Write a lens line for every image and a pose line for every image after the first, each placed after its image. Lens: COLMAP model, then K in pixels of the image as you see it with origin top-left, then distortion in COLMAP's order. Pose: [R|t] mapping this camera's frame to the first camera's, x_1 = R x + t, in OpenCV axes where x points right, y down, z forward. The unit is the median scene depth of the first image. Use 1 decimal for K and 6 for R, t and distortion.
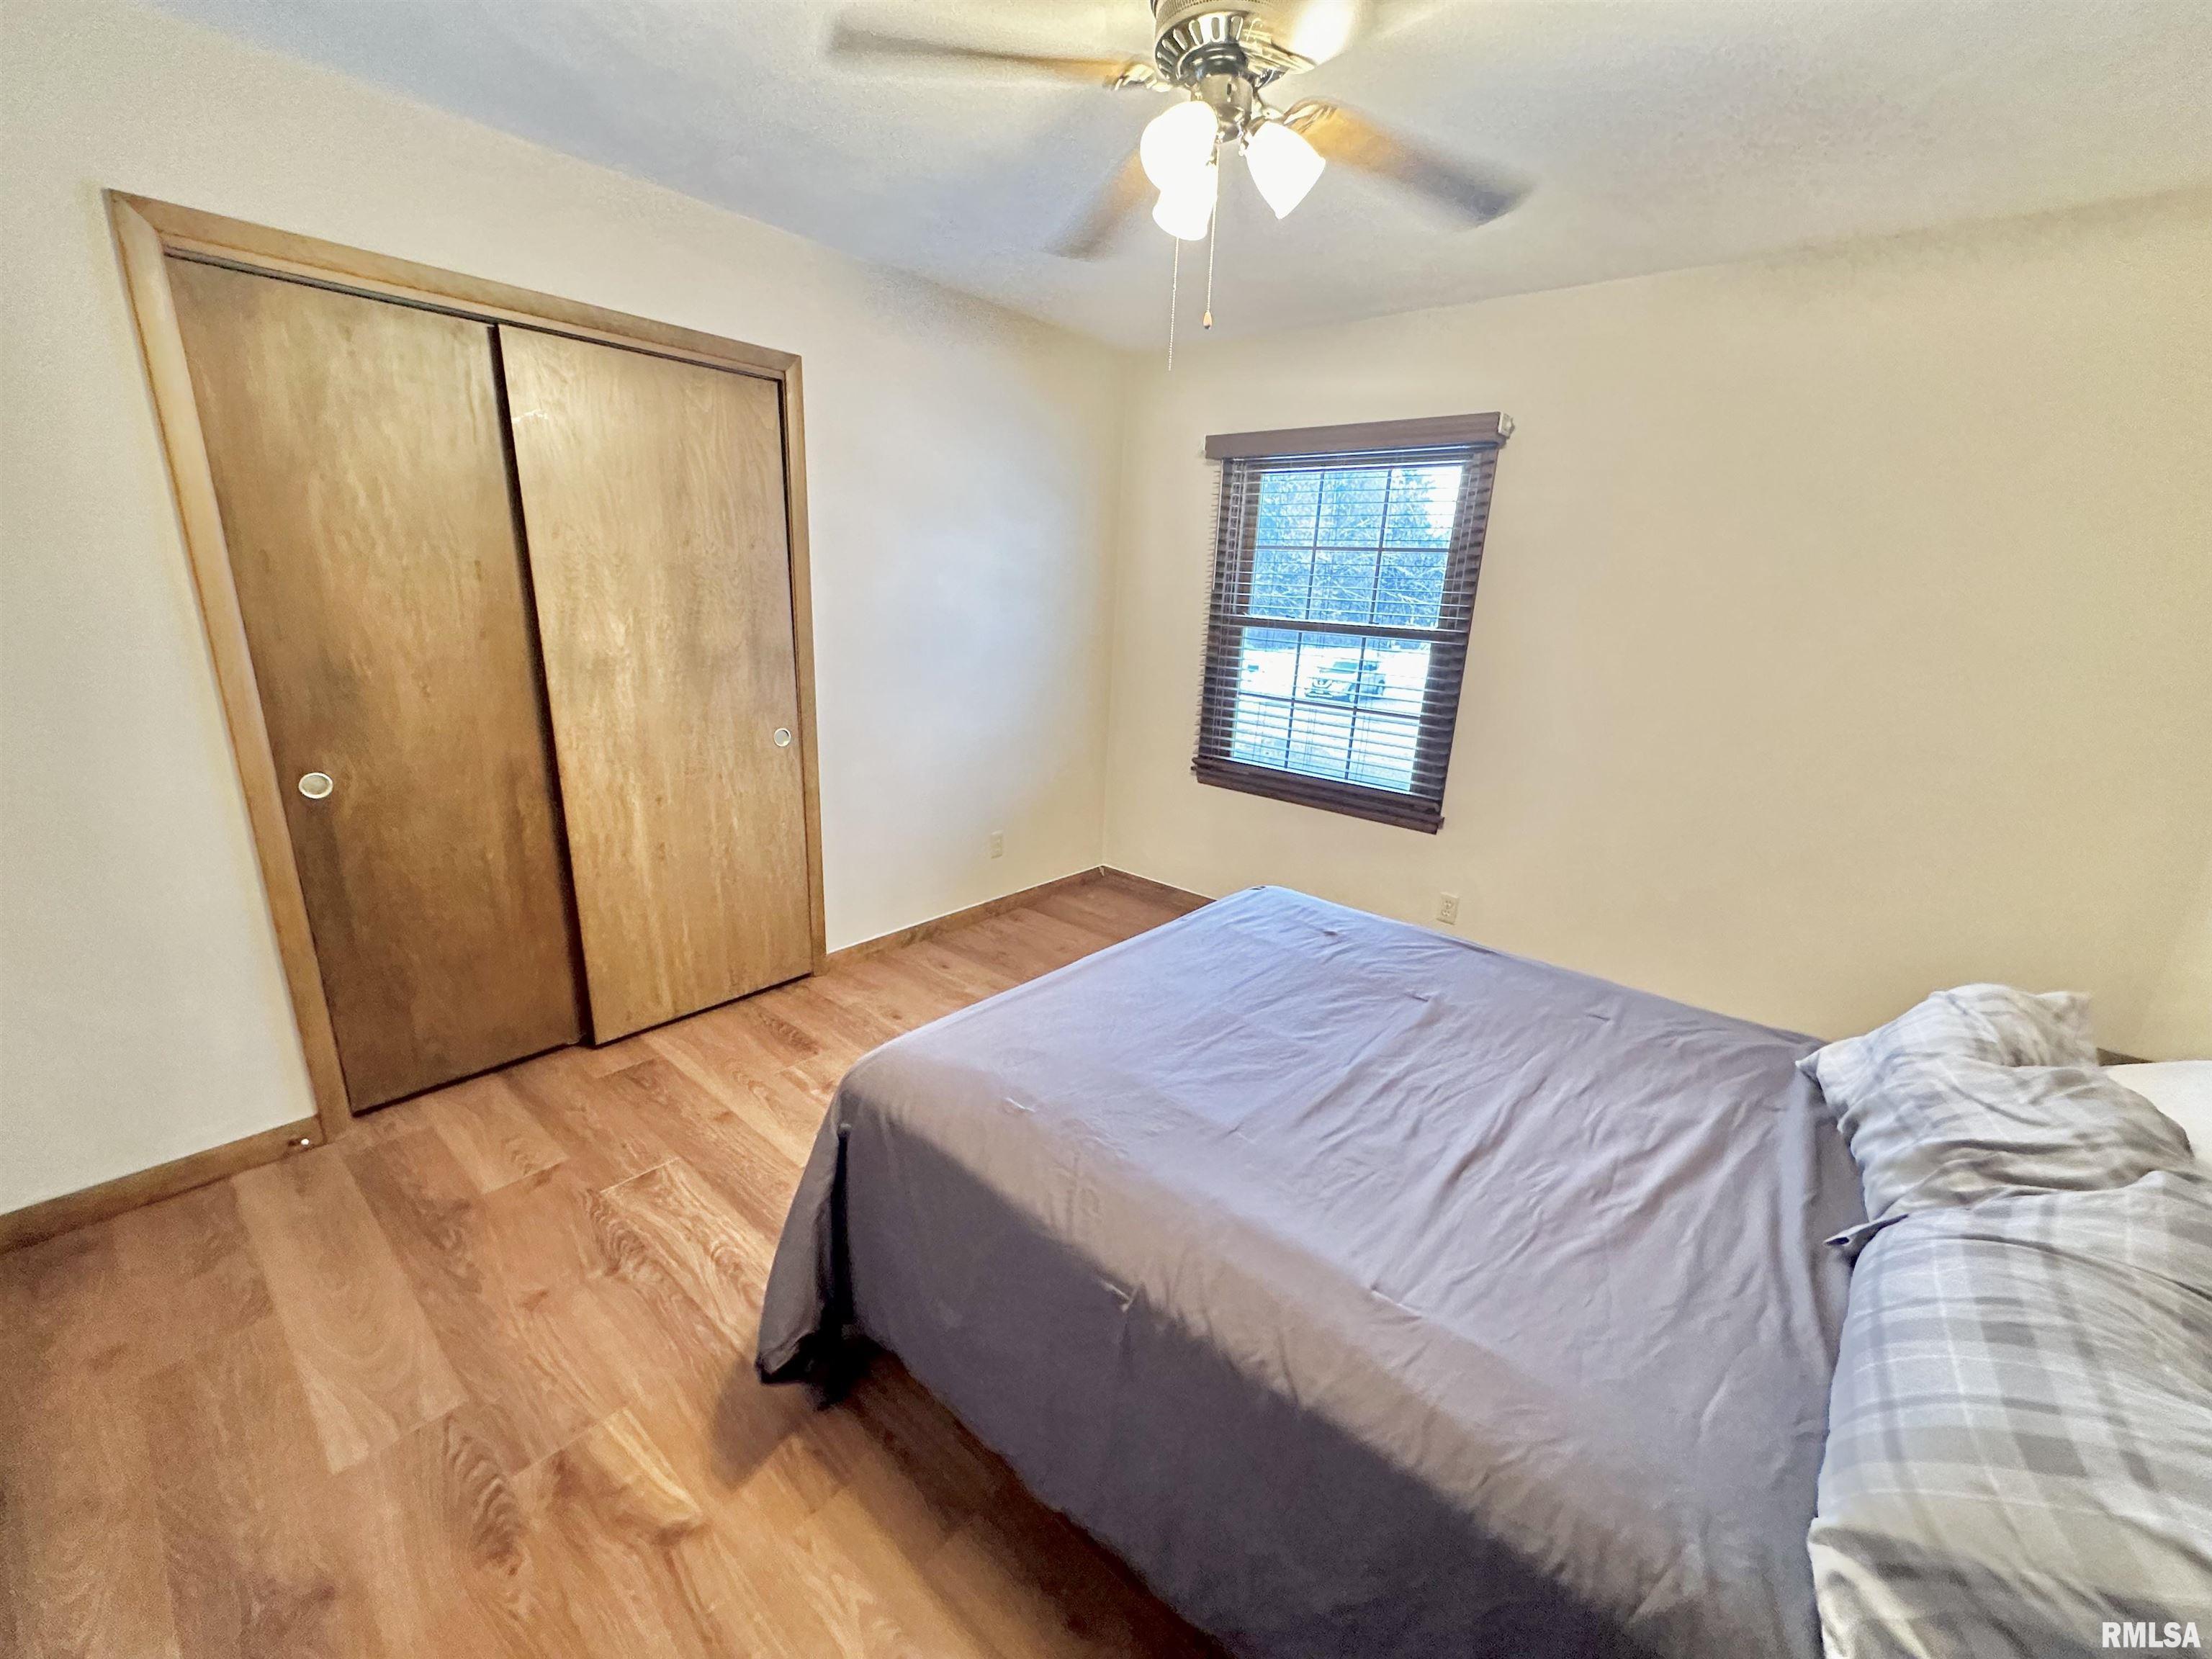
lens RADIAL K [[881.5, 0, 1107.5], [0, 881.5, 823.9], [0, 0, 1]] dist [-0.004322, 0.001615]
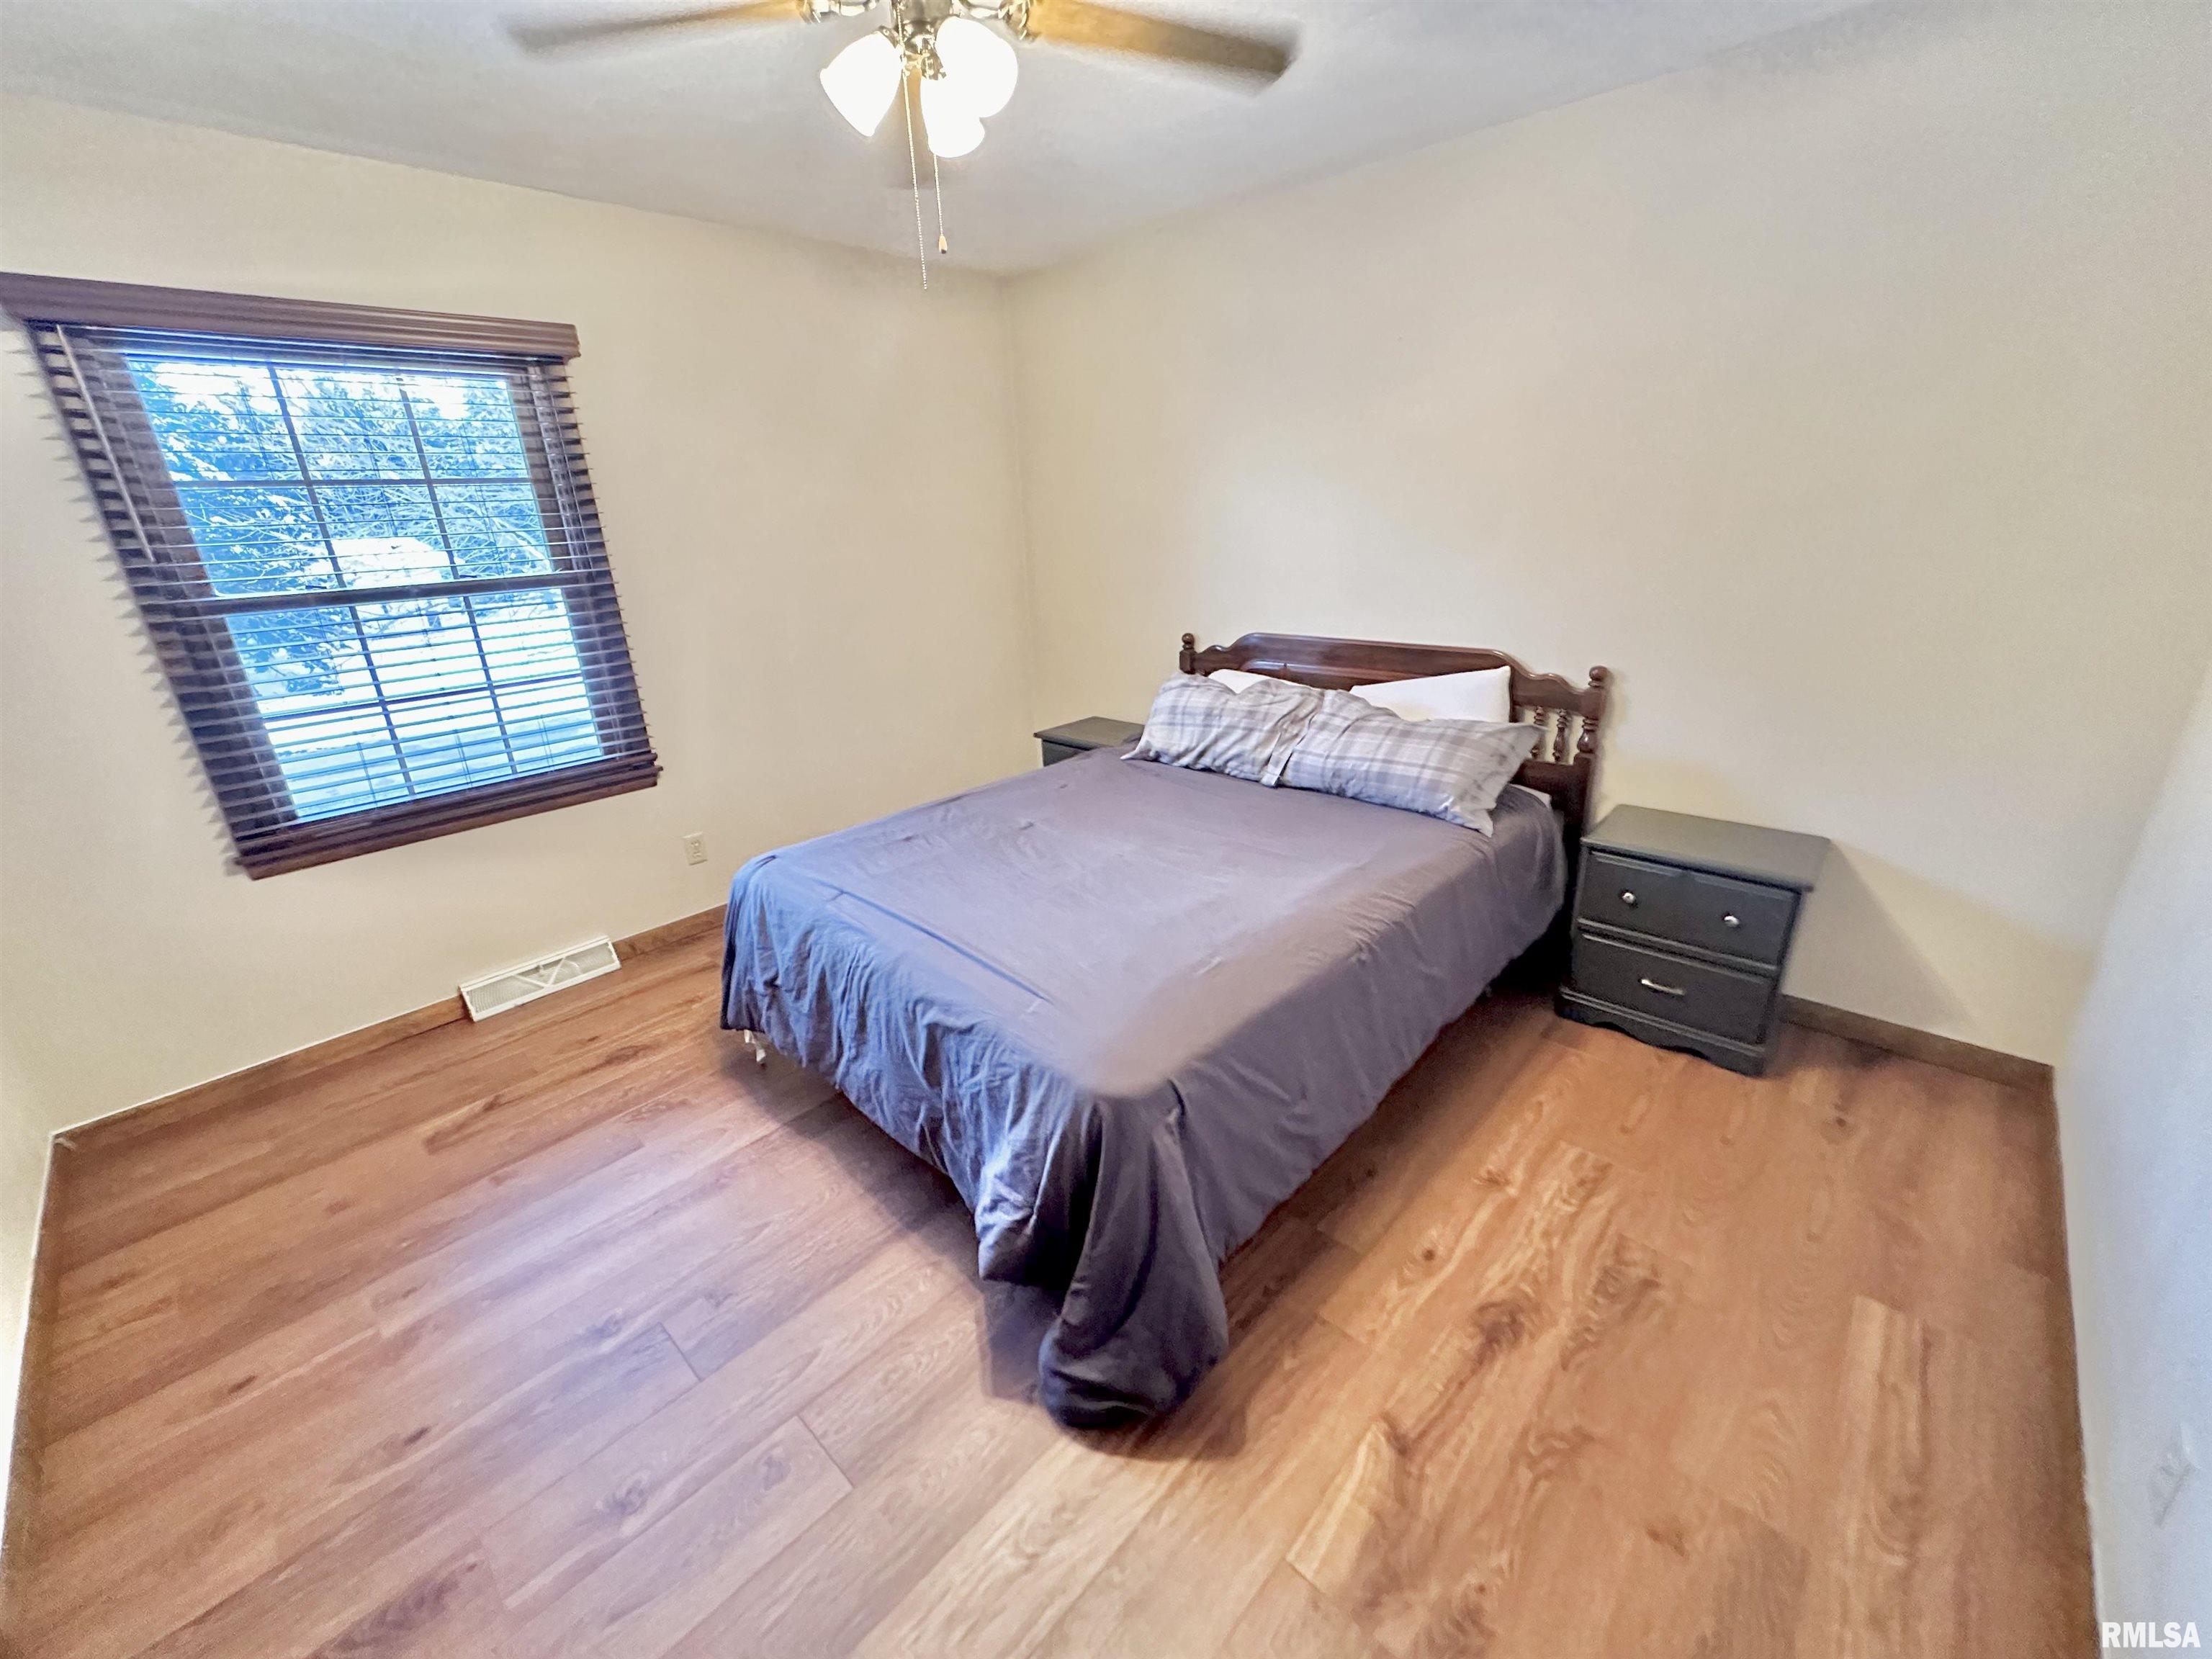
lens RADIAL K [[881.5, 0, 1106.9], [0, 881.5, 820.2], [0, 0, 1]] dist [-0.004322, 0.001615]
pose [[0.052041, -0.381101, 0.923068, -0.466782], [0.311809, 0.884310, 0.347520, -0.126069], [-0.948719, 0.269735, 0.164851, 0.372758]]
